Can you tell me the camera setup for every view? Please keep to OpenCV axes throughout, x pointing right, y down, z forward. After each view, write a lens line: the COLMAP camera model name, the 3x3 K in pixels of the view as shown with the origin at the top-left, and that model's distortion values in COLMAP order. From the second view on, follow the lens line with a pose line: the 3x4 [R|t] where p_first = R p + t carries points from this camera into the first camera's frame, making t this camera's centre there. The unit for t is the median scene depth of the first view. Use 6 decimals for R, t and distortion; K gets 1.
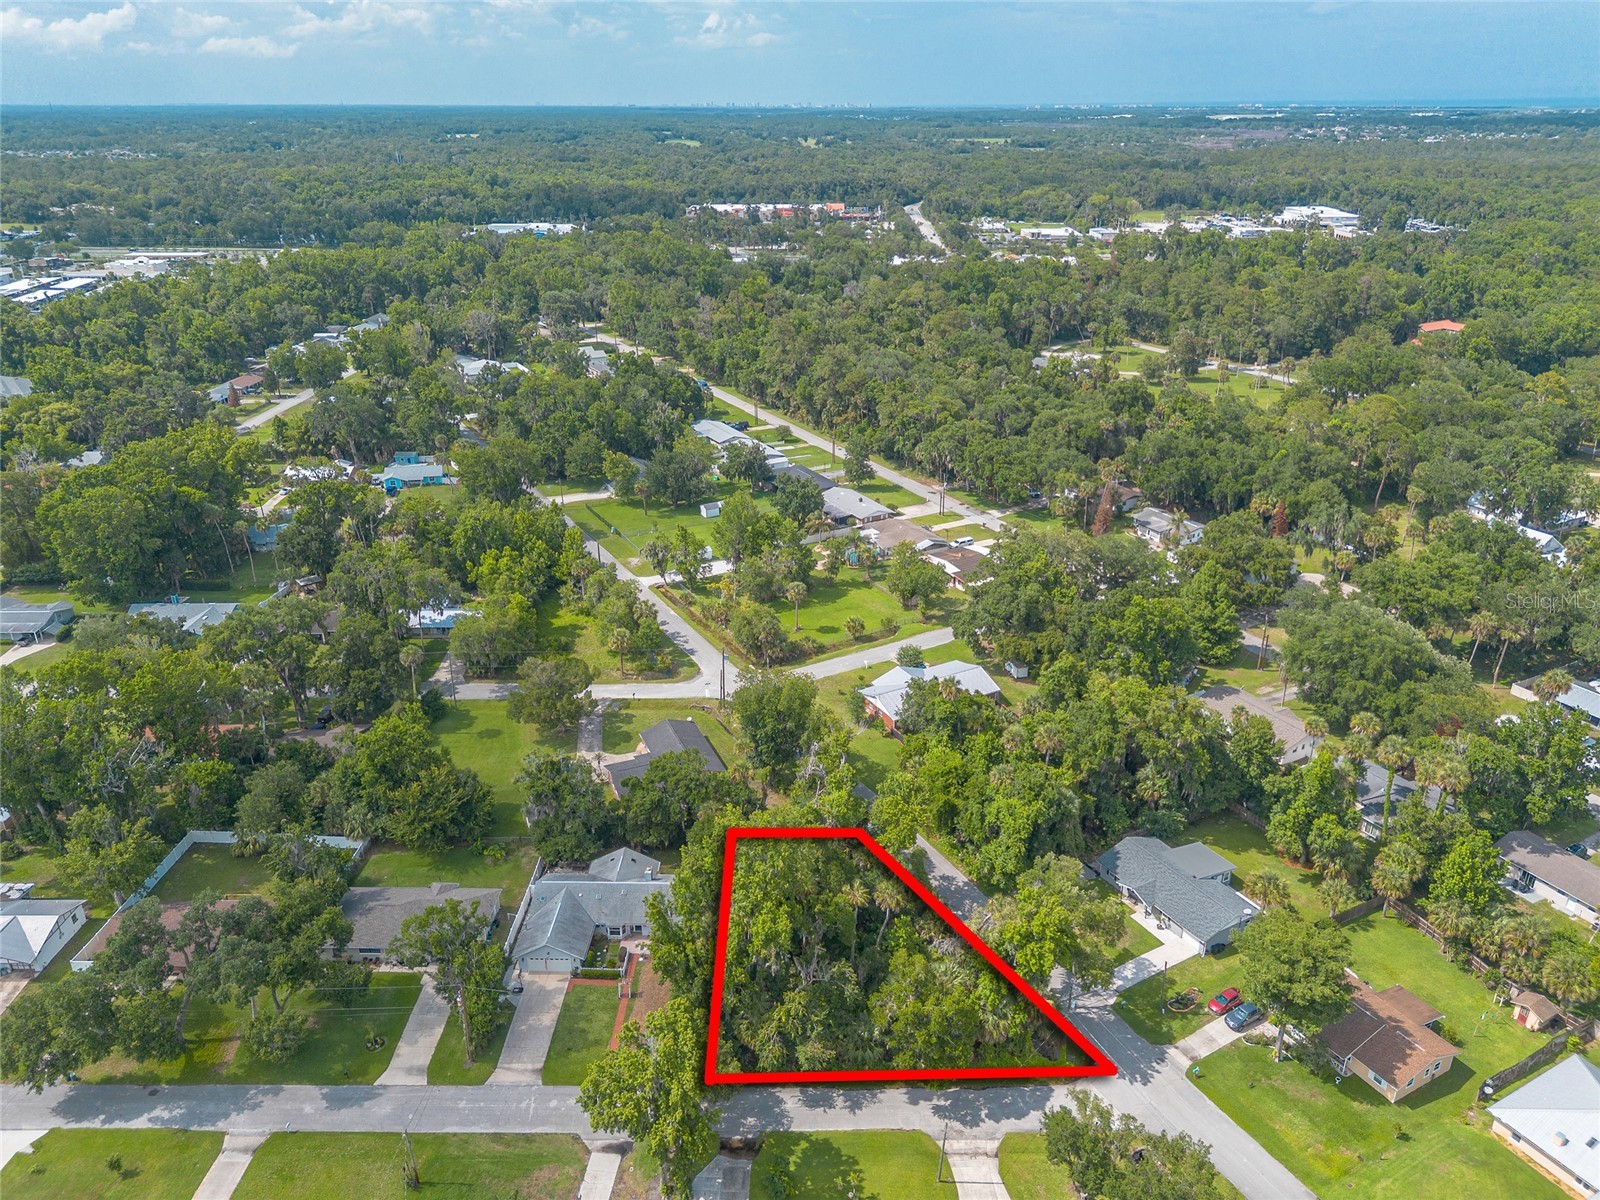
lens RADIAL K [[1132.1, 0, 793.7], [0, 1132.1, 612.6], [0, 0, 1]] dist [0.067838, -0.054354]
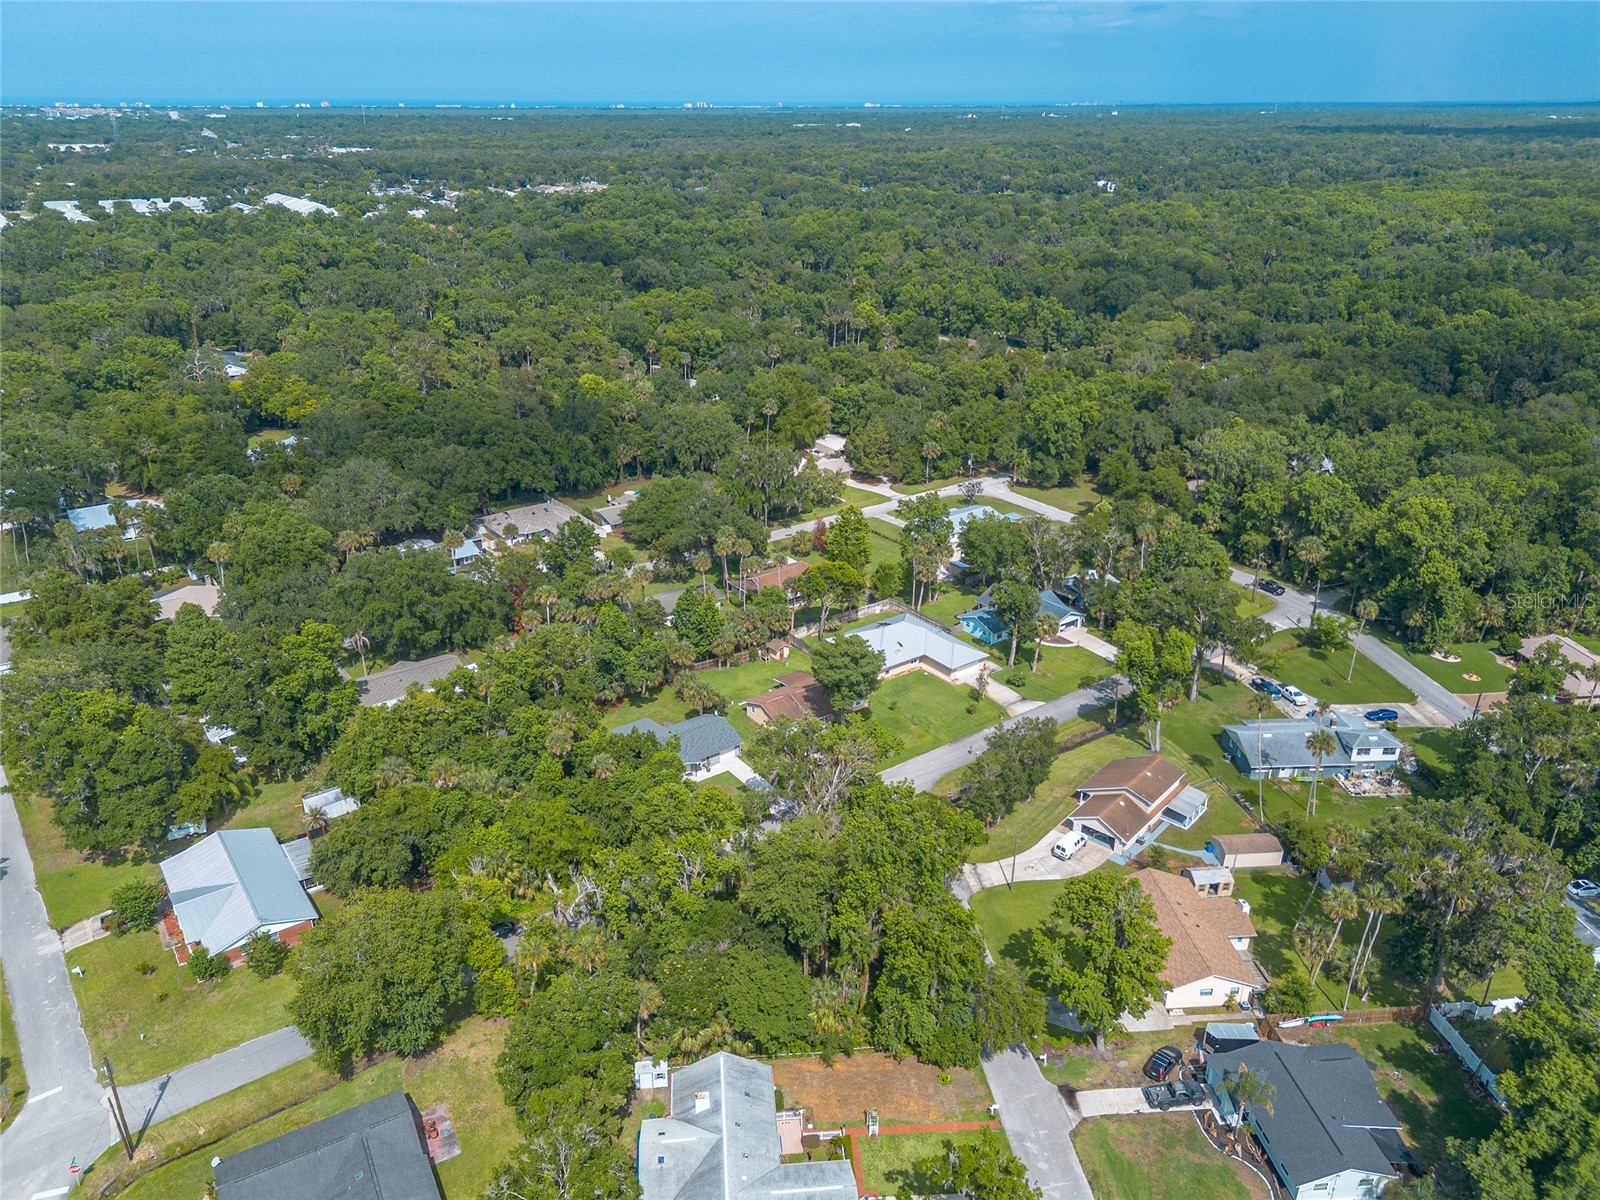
lens RADIAL K [[1132.1, 0, 798.1], [0, 1132.1, 601.4], [0, 0, 1]] dist [0.067838, -0.054354]
pose [[-0.132938, -0.395997, 0.908578, -0.456528], [0.405013, 0.814977, 0.414460, -0.208896], [-0.904595, 0.423084, 0.052043, 0.522341]]
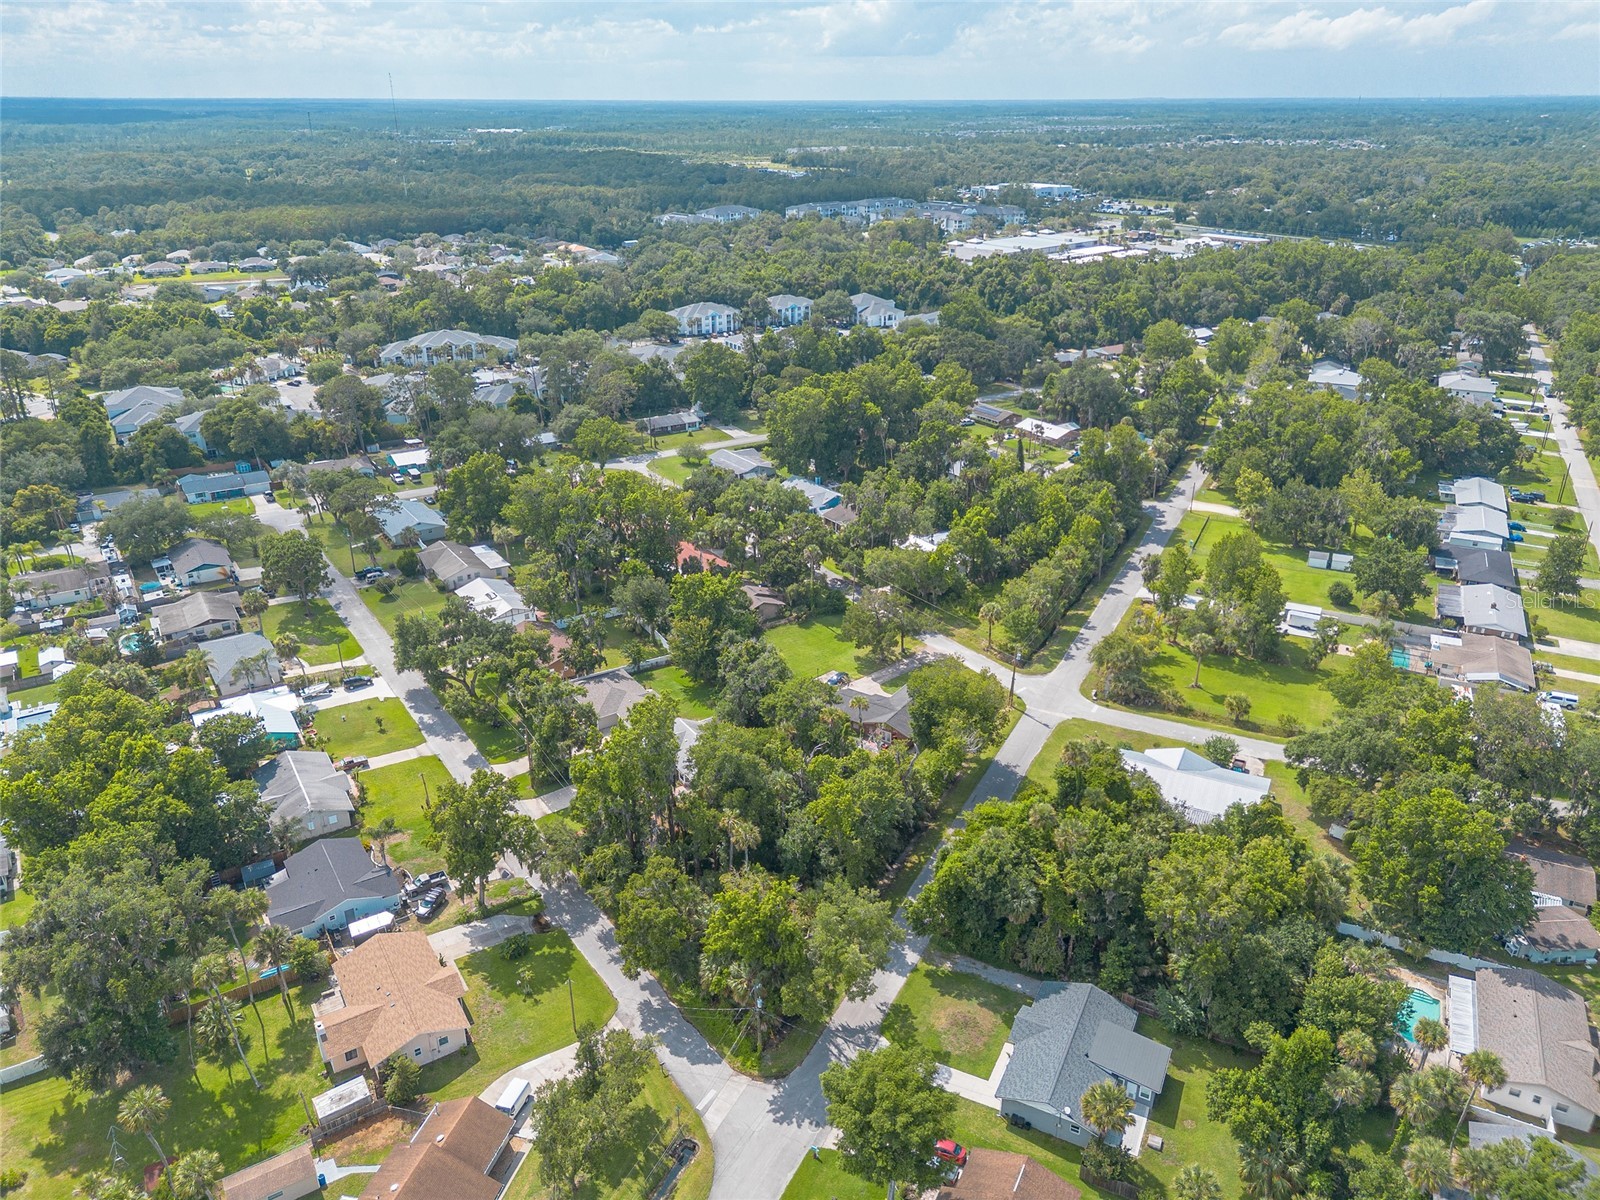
lens RADIAL K [[1132.1, 0, 803.0], [0, 1132.1, 587.1], [0, 0, 1]] dist [0.067838, -0.054354]
pose [[0.567183, 0.329505, -0.754804, 0.510275], [-0.339255, 0.928587, 0.150441, -0.091897], [0.750472, 0.170744, 0.638465, 0.182226]]
